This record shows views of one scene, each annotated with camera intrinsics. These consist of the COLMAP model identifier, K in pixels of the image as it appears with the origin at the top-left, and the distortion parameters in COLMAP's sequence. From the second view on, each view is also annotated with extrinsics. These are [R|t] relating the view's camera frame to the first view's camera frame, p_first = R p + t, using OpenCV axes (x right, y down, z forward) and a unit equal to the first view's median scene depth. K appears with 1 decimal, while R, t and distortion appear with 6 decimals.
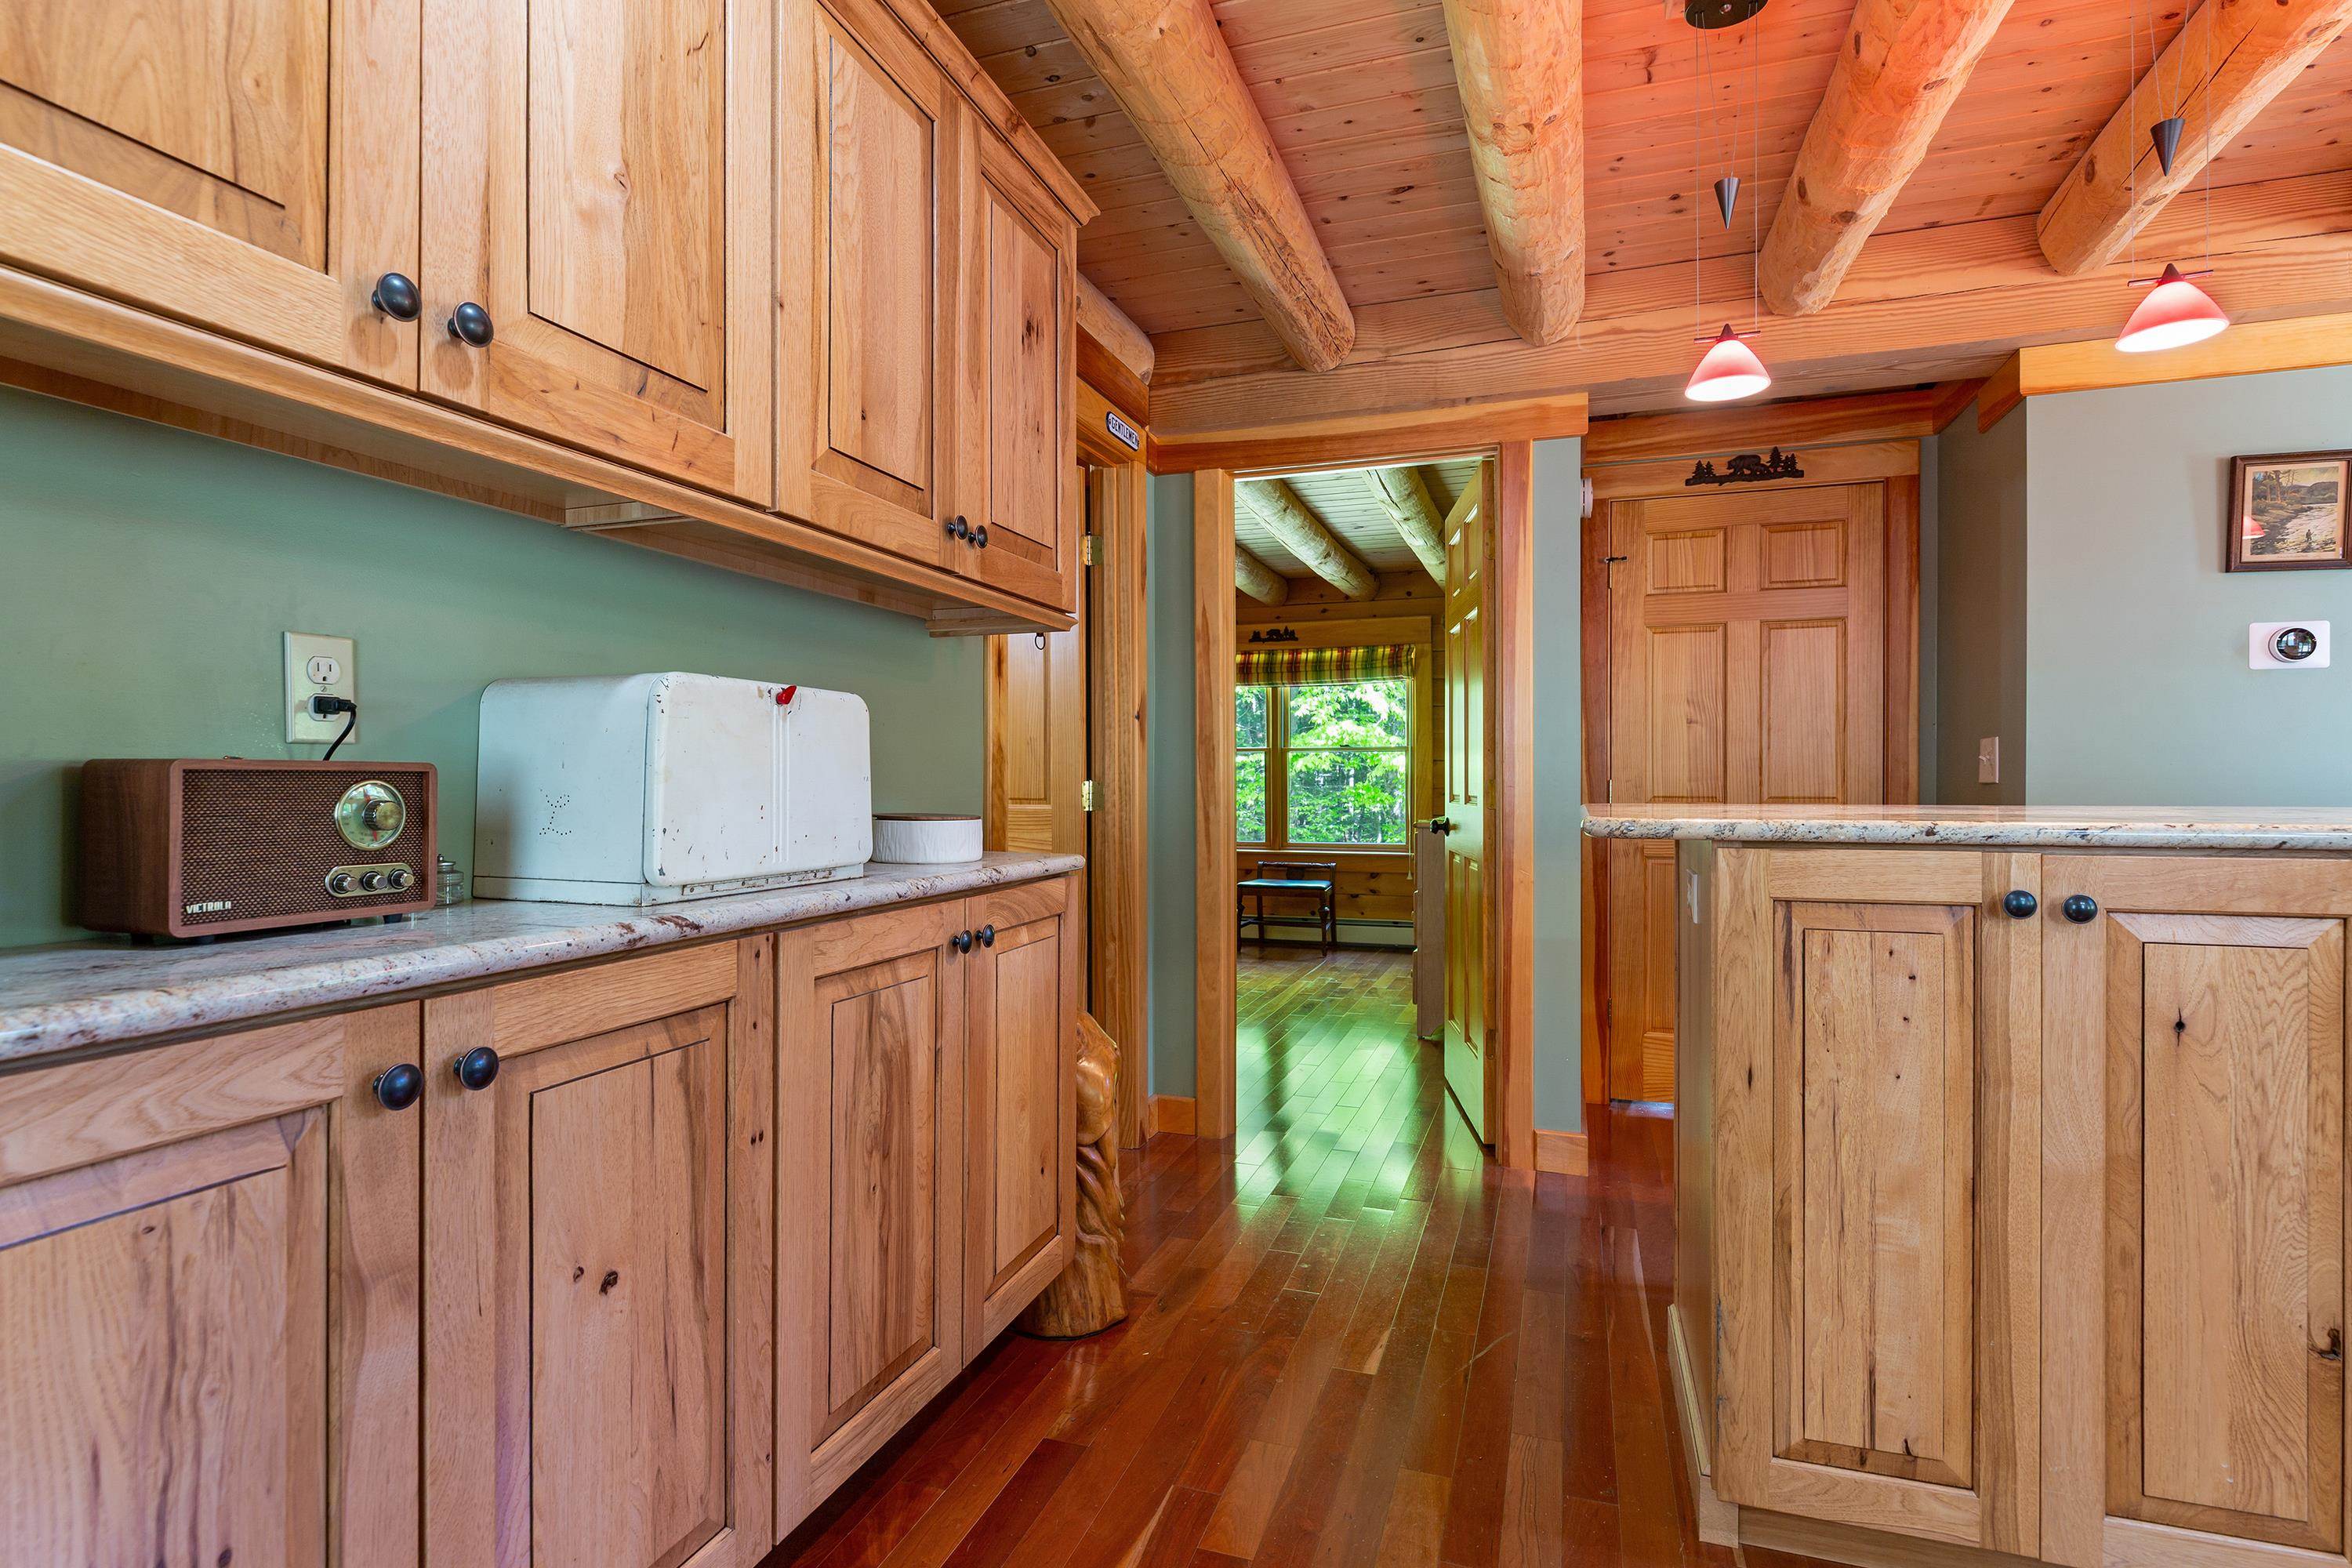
lens RADIAL K [[1147.5, 0, 1170.0], [0, 1147.5, 781.3], [0, 0, 1]] dist [-0.002160, -0.000587]
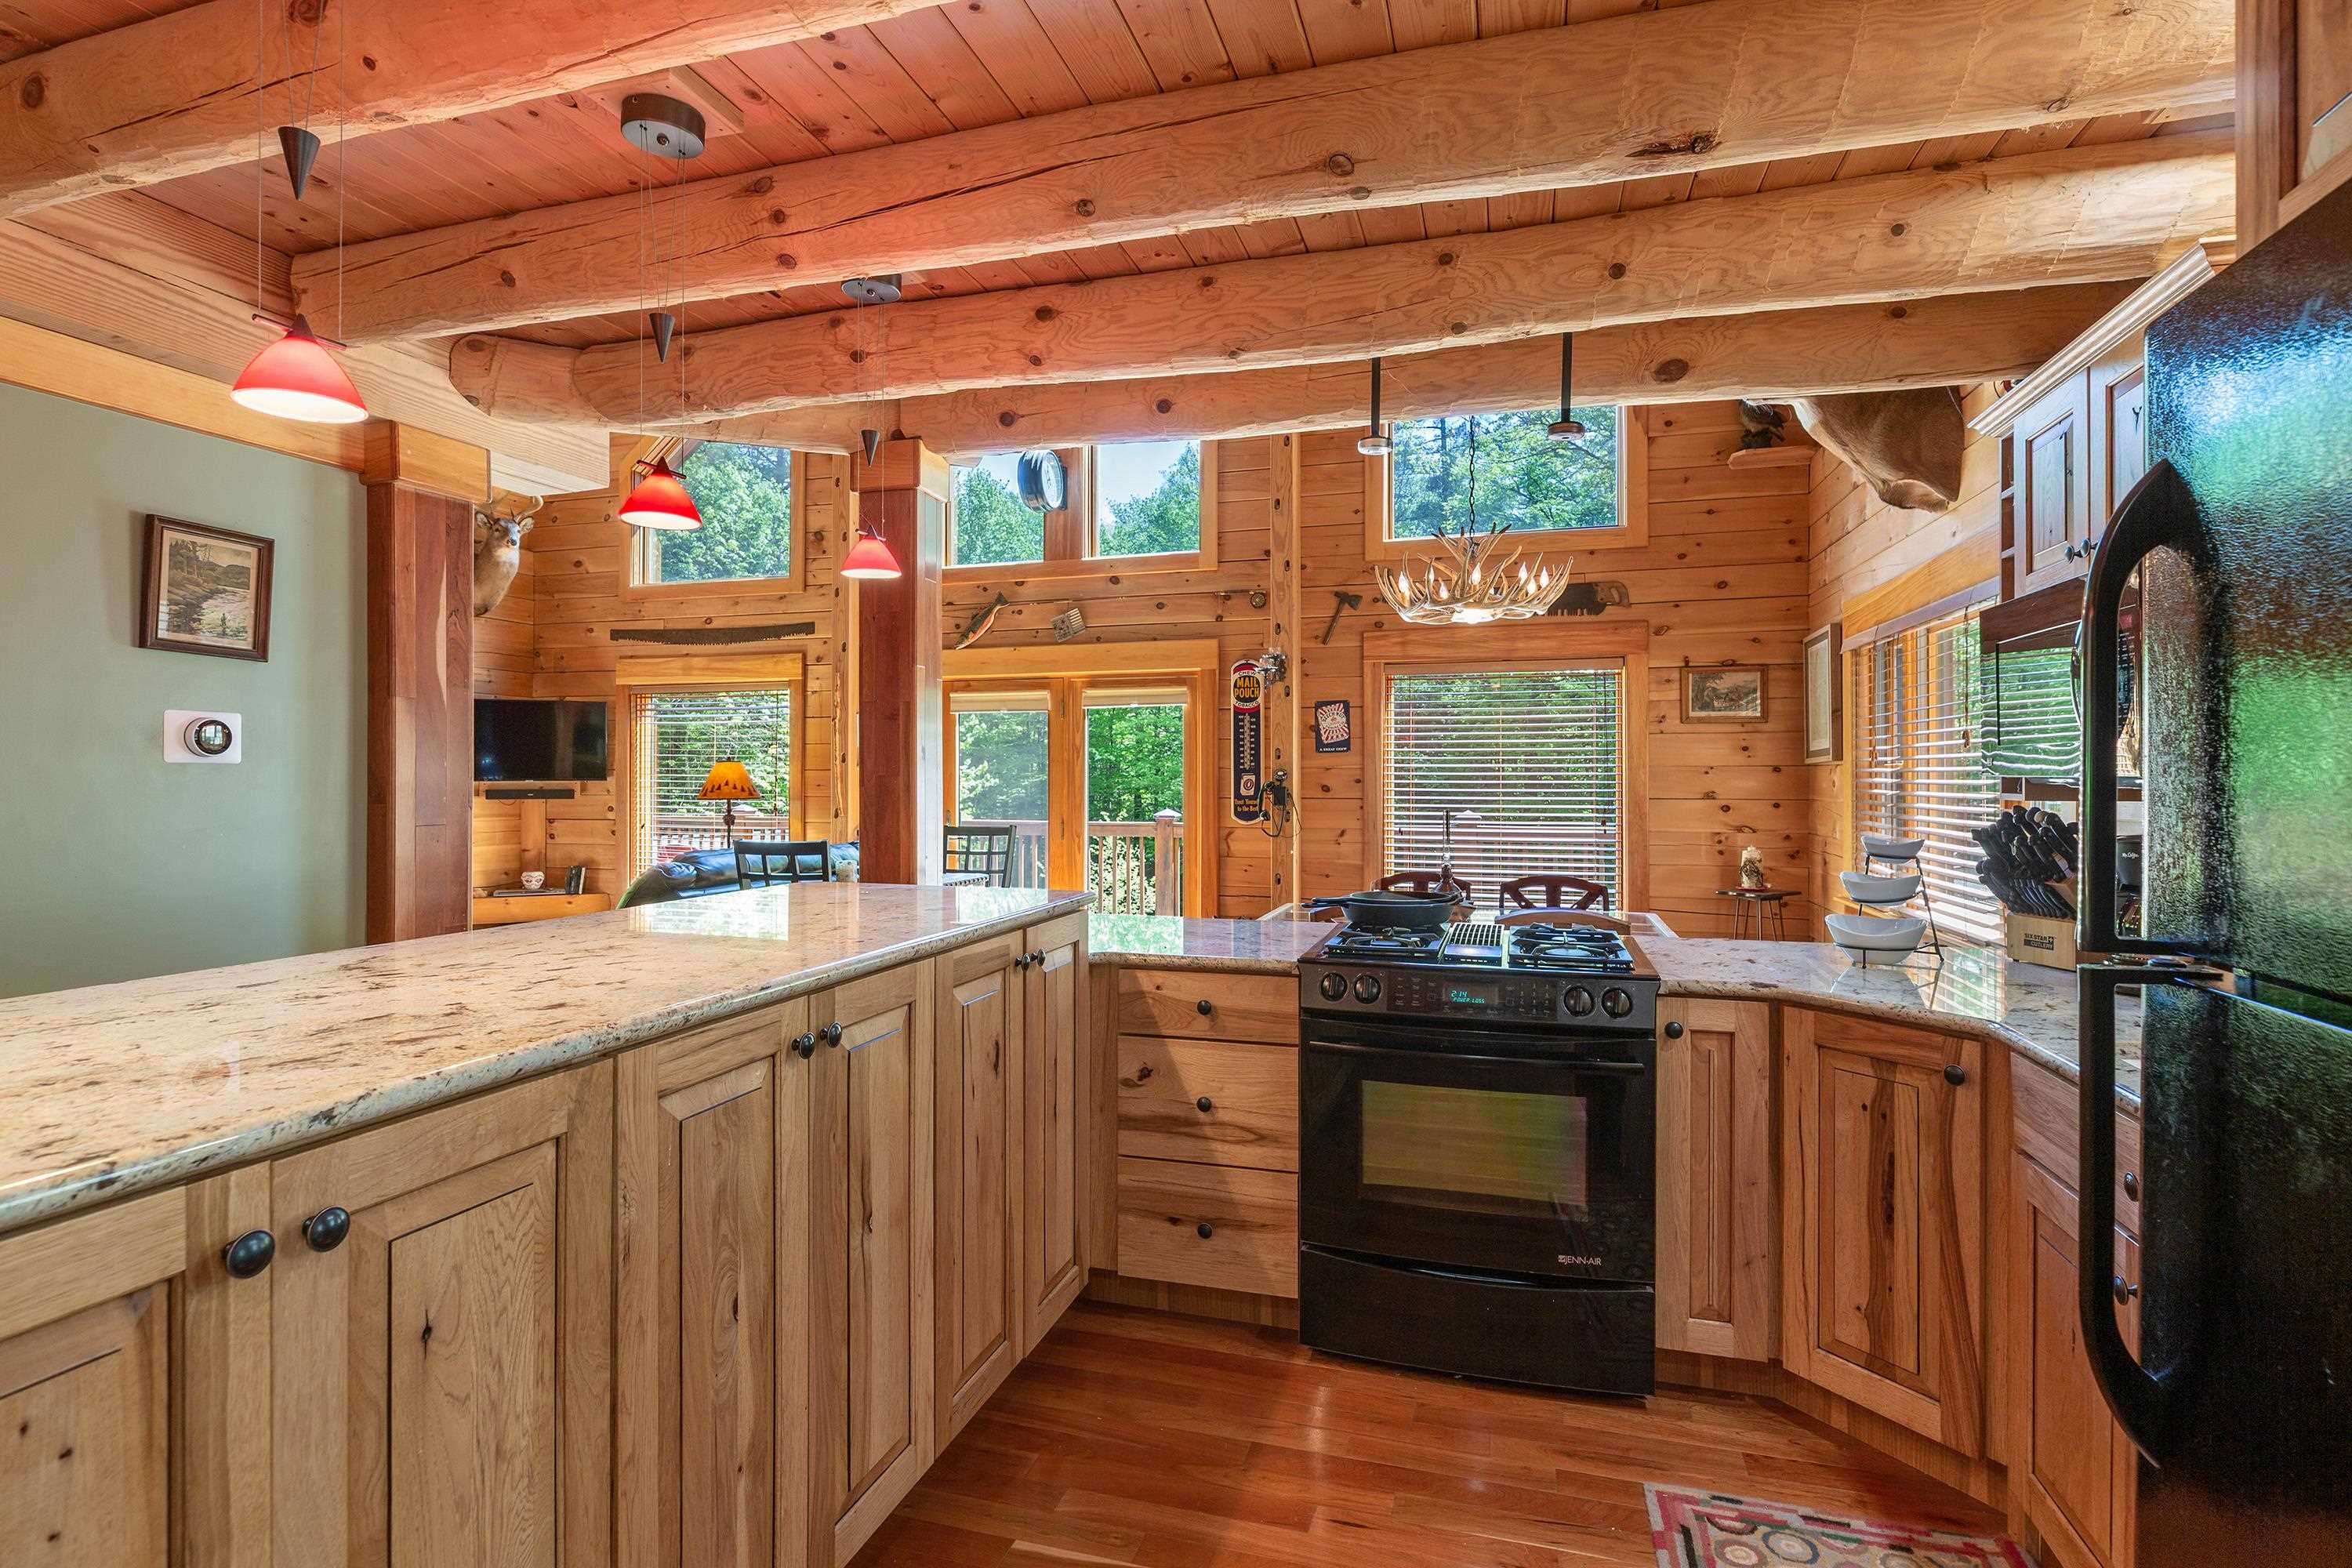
lens RADIAL K [[1147.5, 0, 1178.9], [0, 1147.5, 776.8], [0, 0, 1]] dist [-0.002160, -0.000587]
pose [[-0.041904, 0.004616, 0.999111, 0.067483], [0.003036, 0.999985, -0.004492, -0.128301], [-0.999117, 0.002845, -0.041917, 0.423923]]
